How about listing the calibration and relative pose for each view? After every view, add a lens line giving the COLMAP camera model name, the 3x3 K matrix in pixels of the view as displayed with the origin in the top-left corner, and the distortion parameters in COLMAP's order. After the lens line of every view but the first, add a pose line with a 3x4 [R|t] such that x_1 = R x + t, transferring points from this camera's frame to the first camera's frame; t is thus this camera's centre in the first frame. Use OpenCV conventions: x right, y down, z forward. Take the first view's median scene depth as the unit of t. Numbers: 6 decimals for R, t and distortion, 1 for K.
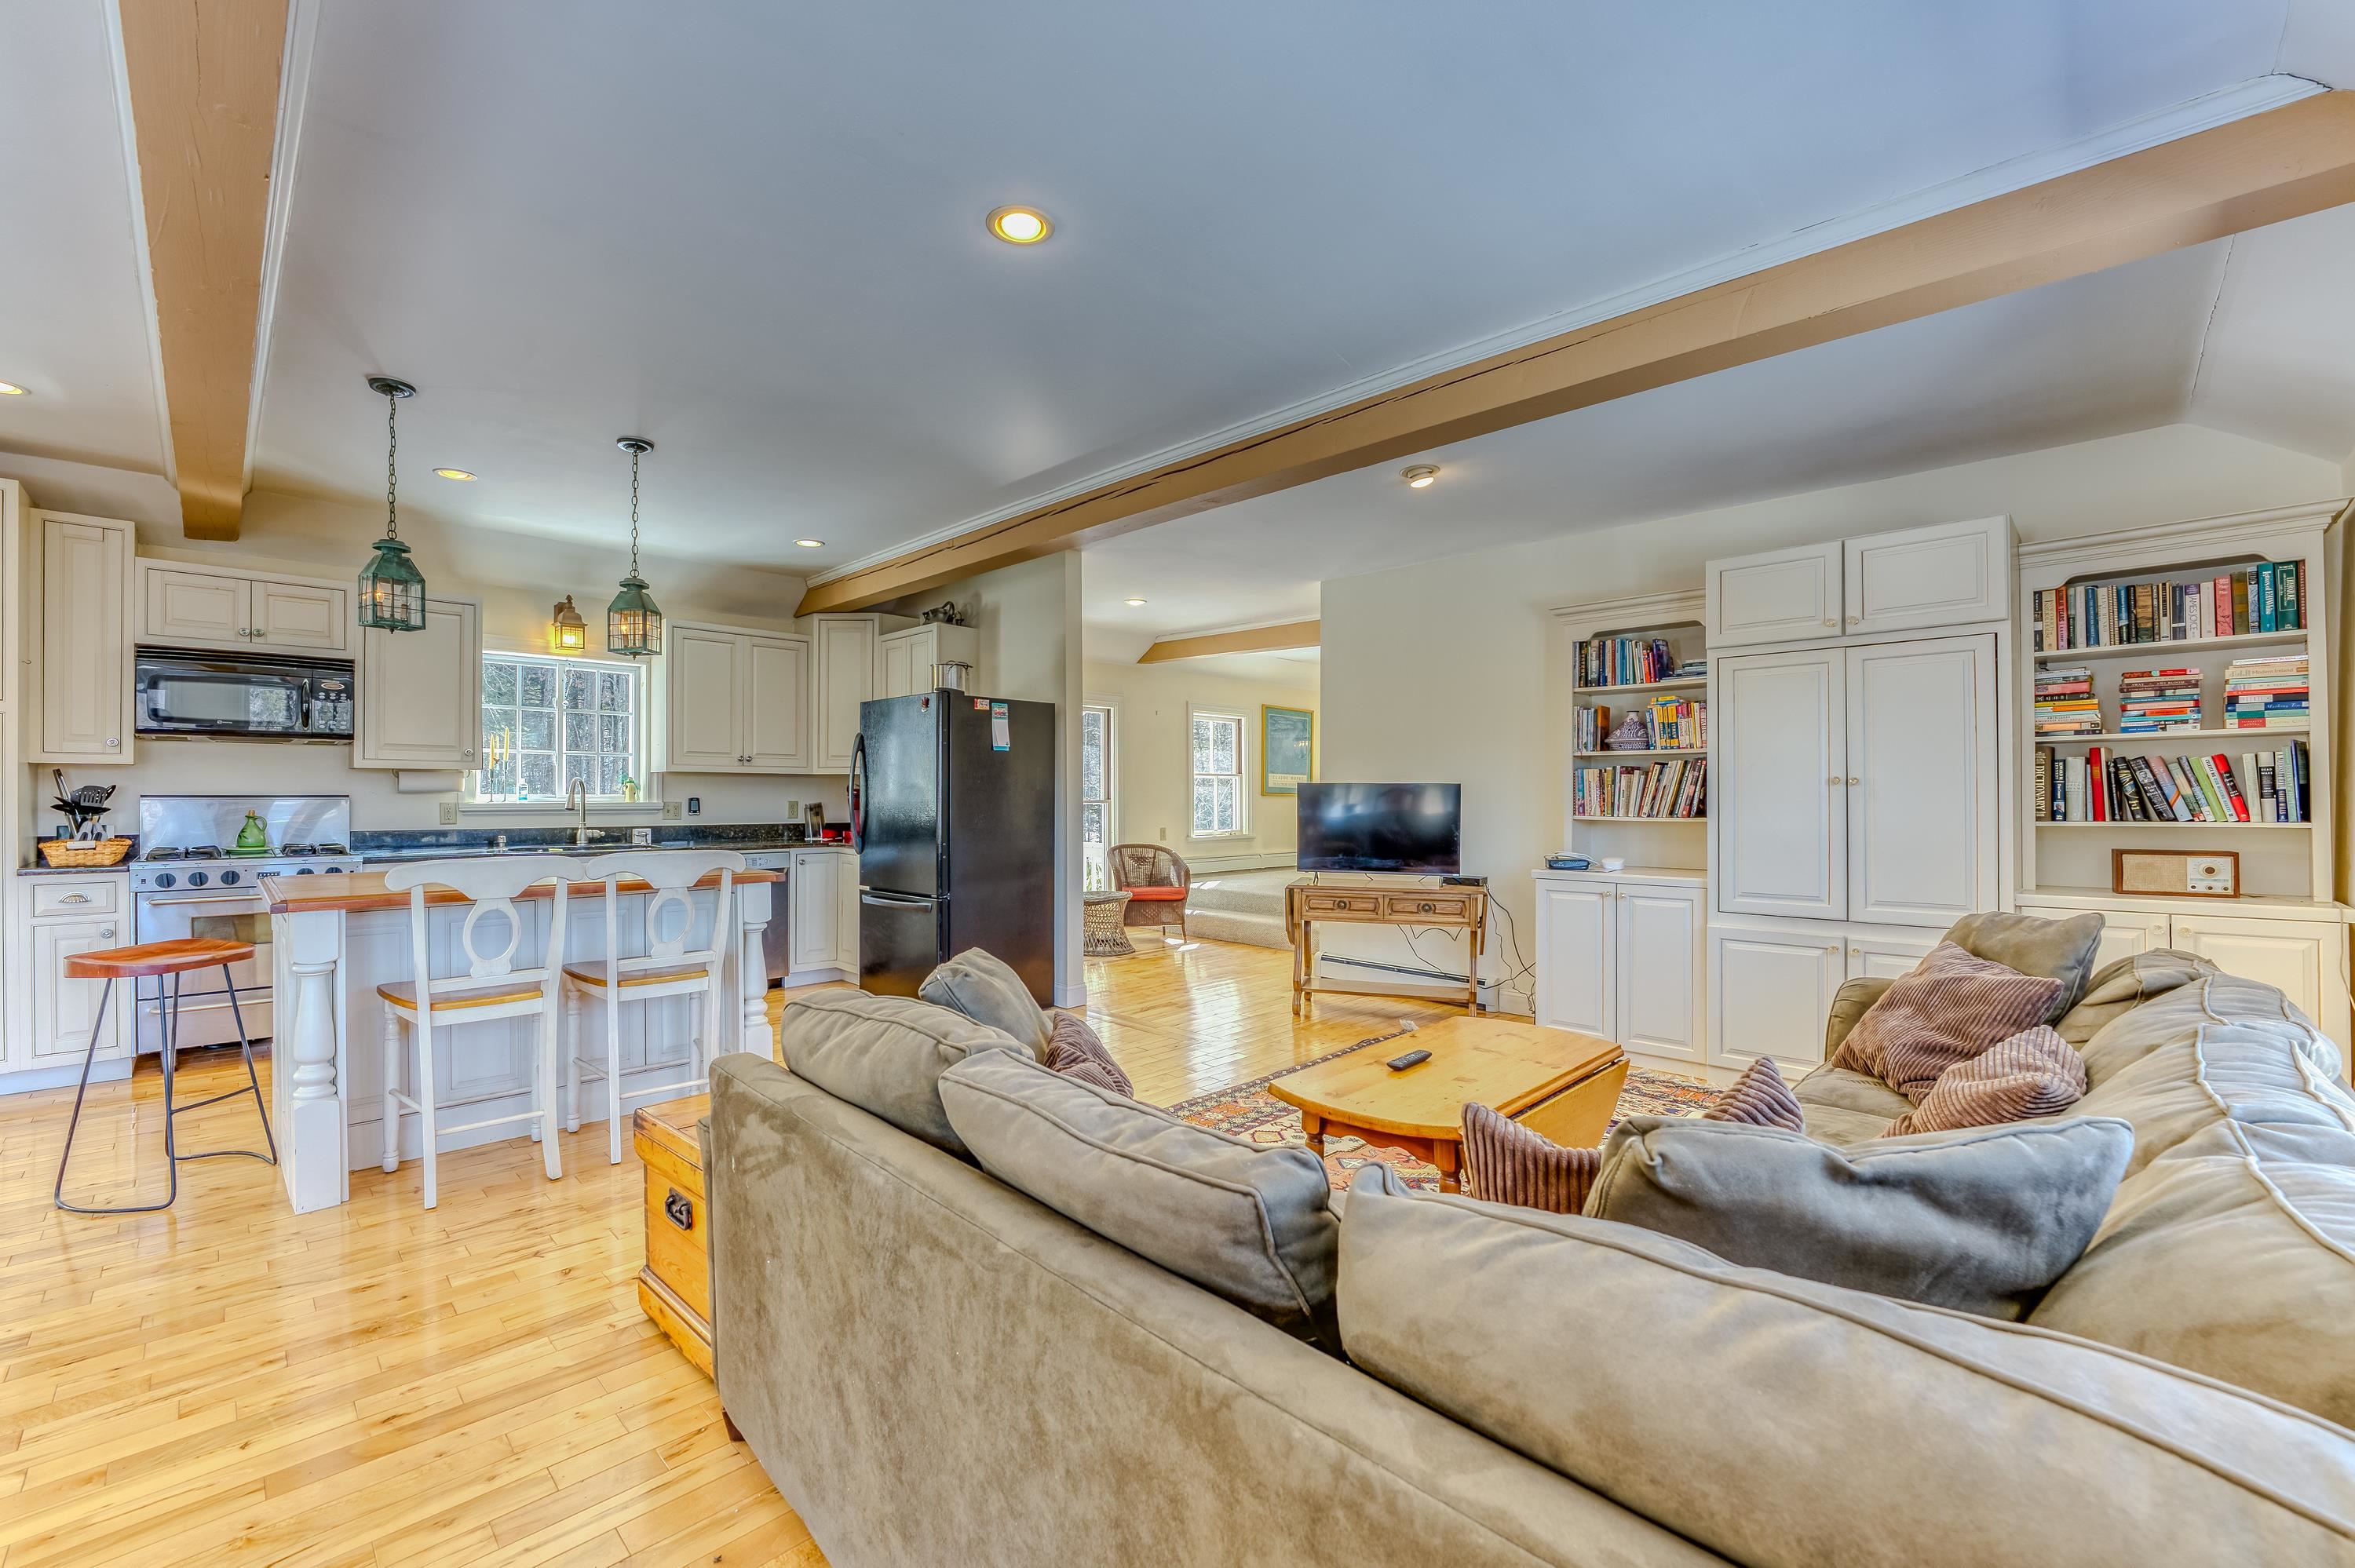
lens RADIAL K [[957.8, 0, 1179.7], [0, 957.8, 793.7], [0, 0, 1]] dist [-0.020554, -0.000356]
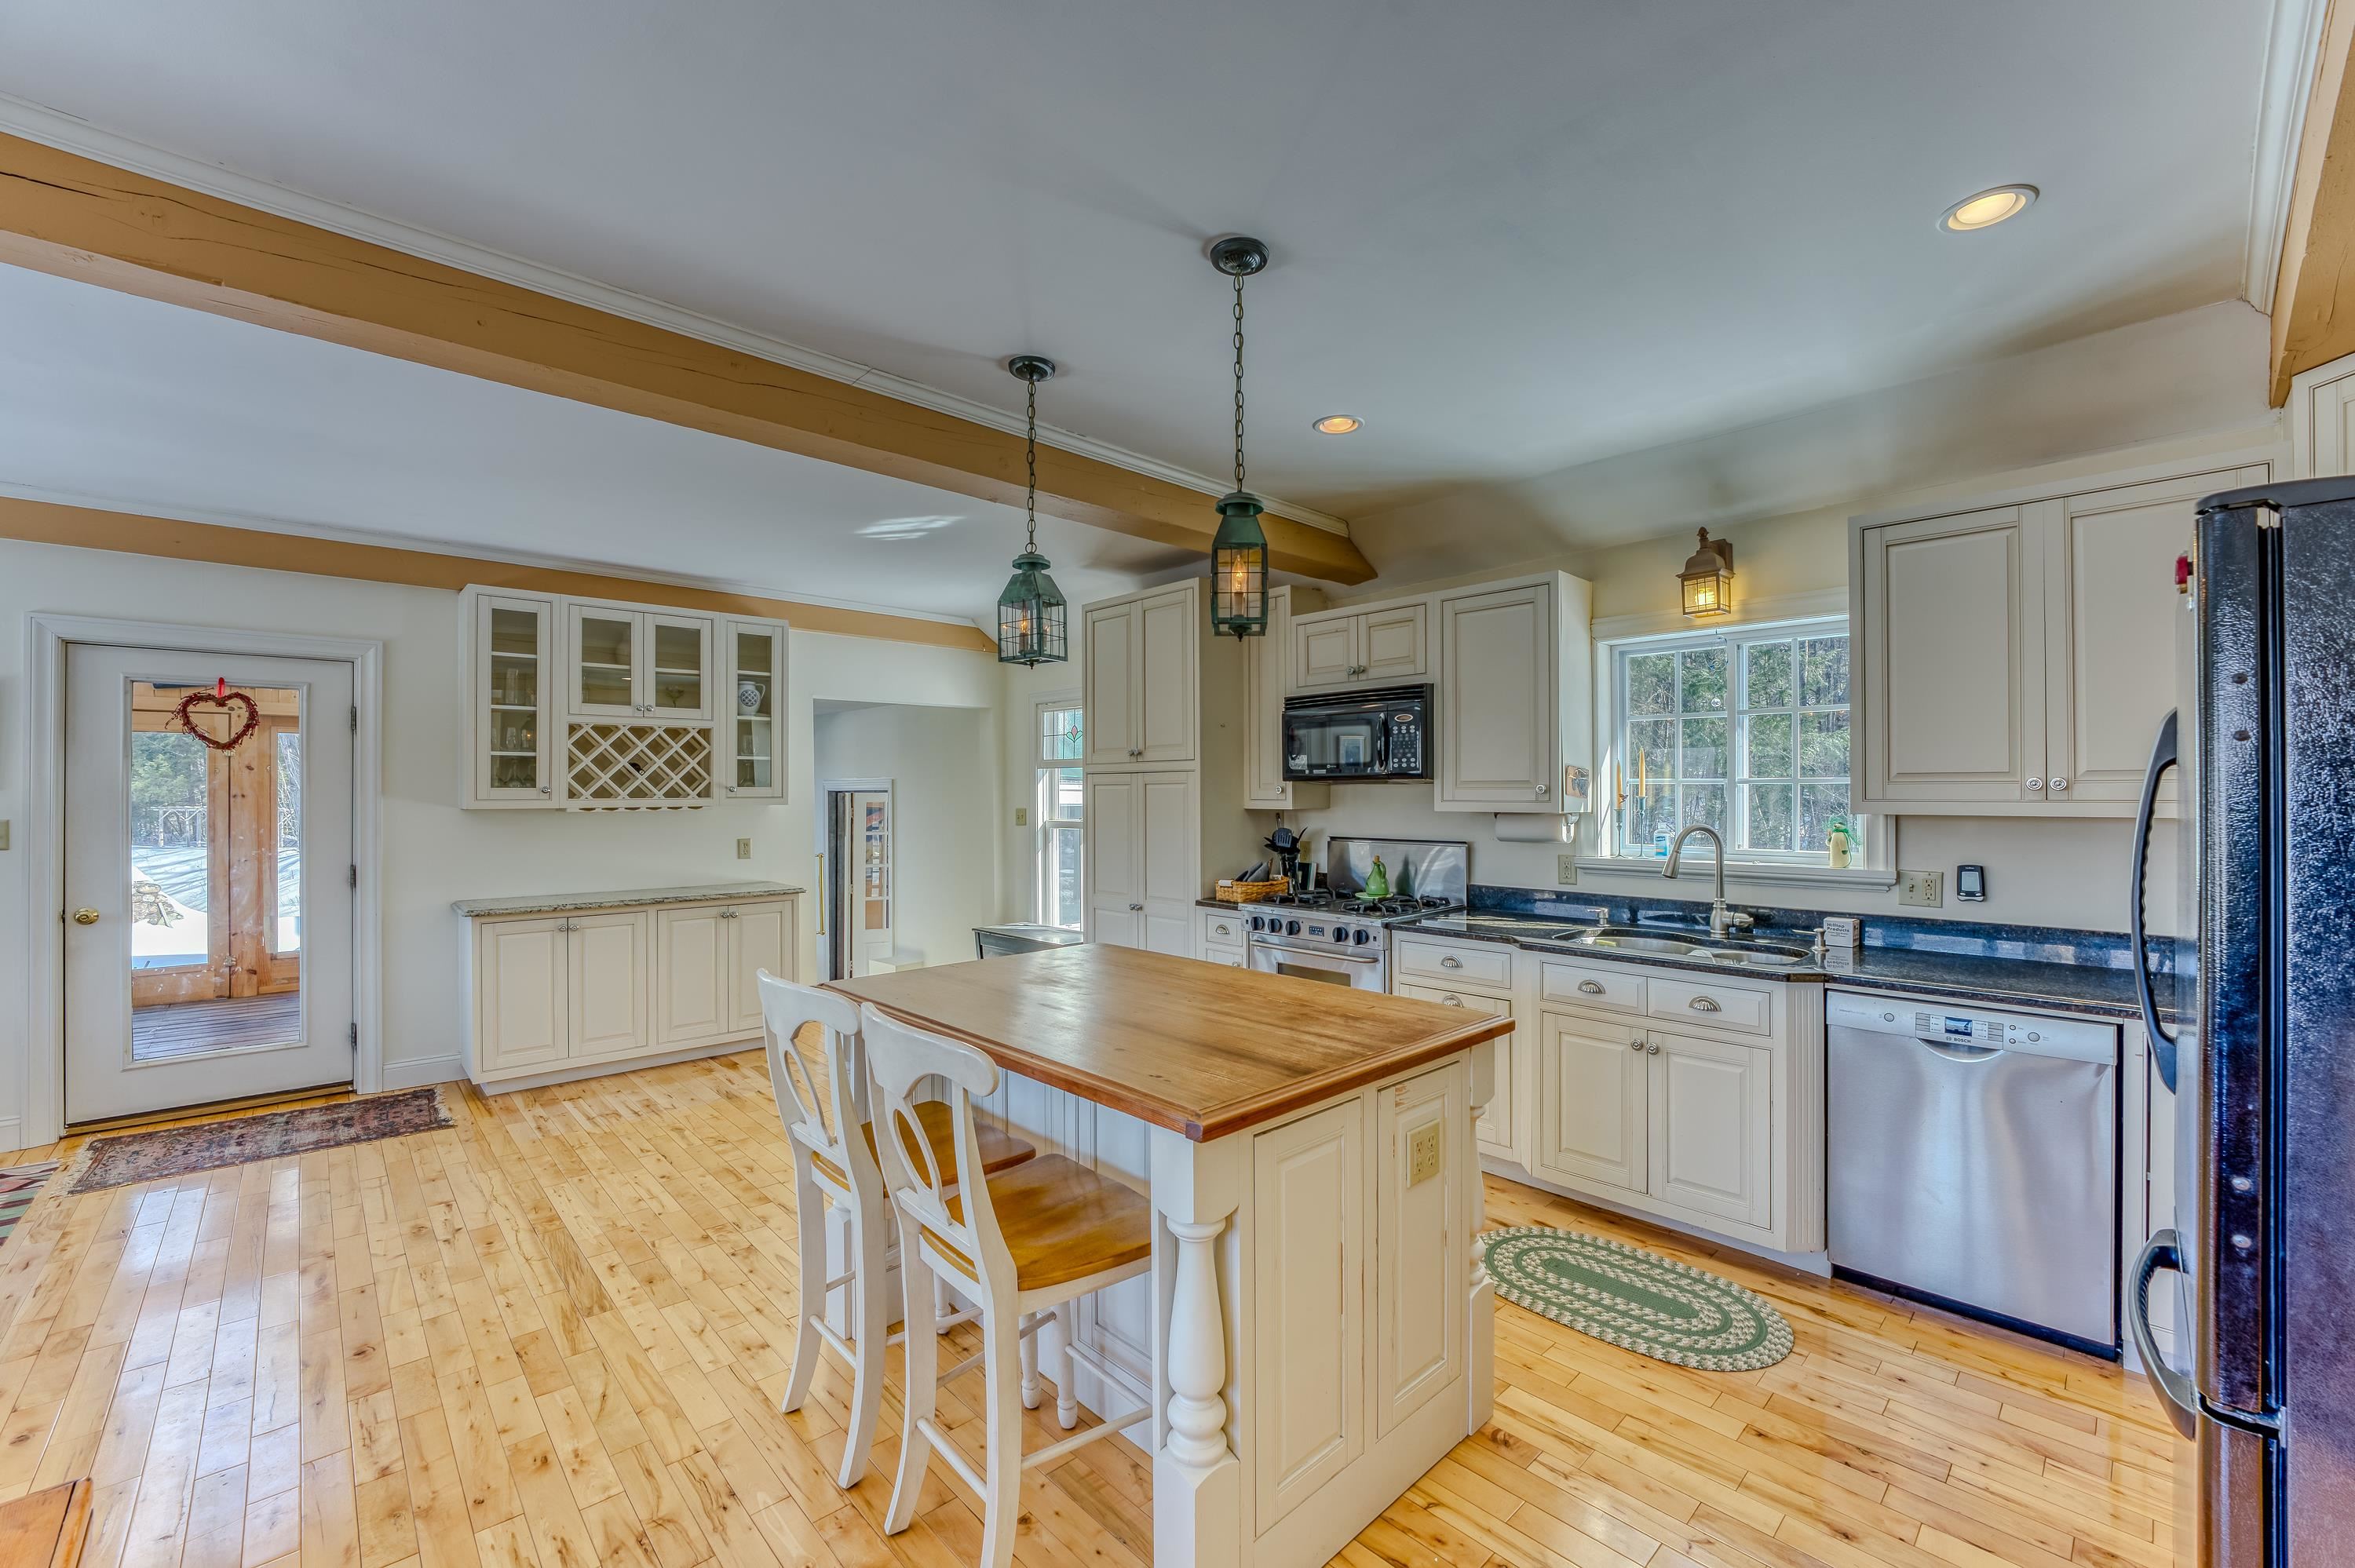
lens RADIAL K [[957.8, 0, 1173.6], [0, 957.8, 789.8], [0, 0, 1]] dist [-0.020554, -0.000356]
pose [[-0.045609, -0.007007, -0.998935, -0.010632], [0.004524, 0.999964, -0.007220, -0.039496], [0.998949, -0.004848, -0.045576, 0.771274]]
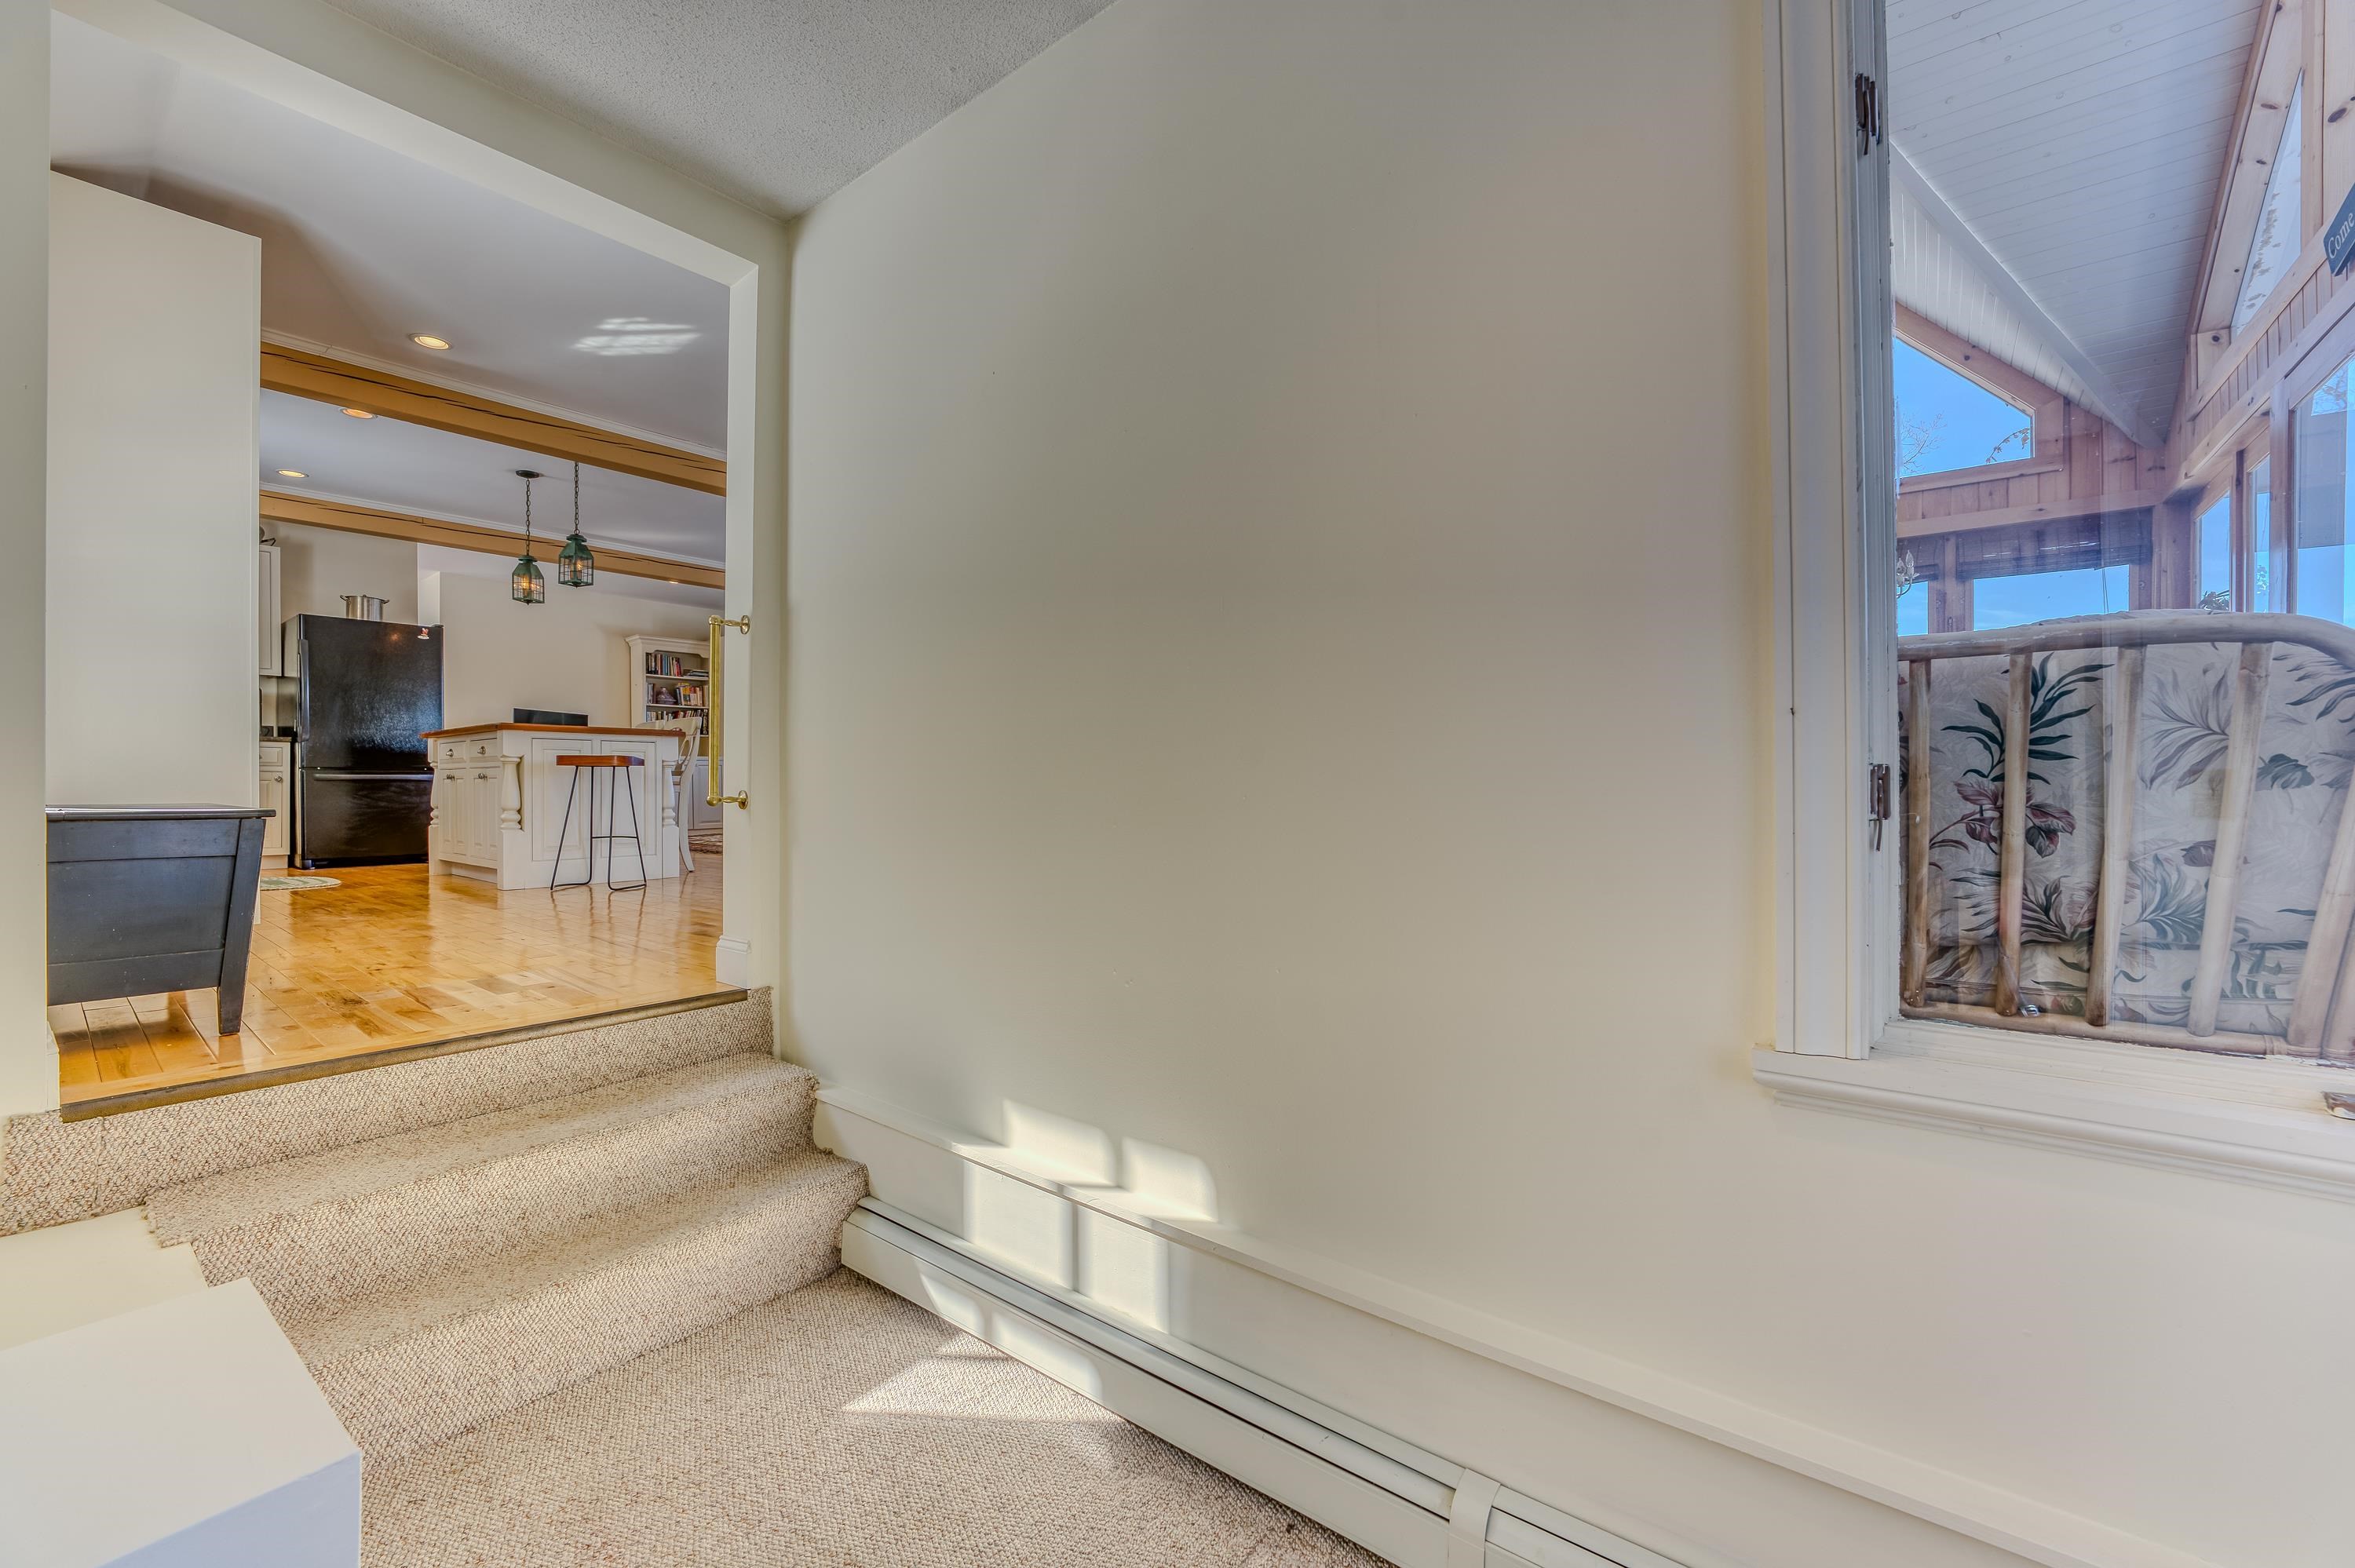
lens RADIAL K [[957.8, 0, 1170.4], [0, 957.8, 782.8], [0, 0, 1]] dist [-0.020554, -0.000356]
pose [[-0.117572, -0.003370, 0.993059, -1.870905], [0.007434, 0.999963, 0.004274, 0.135890], [-0.993037, 0.007884, -0.117542, 0.086845]]
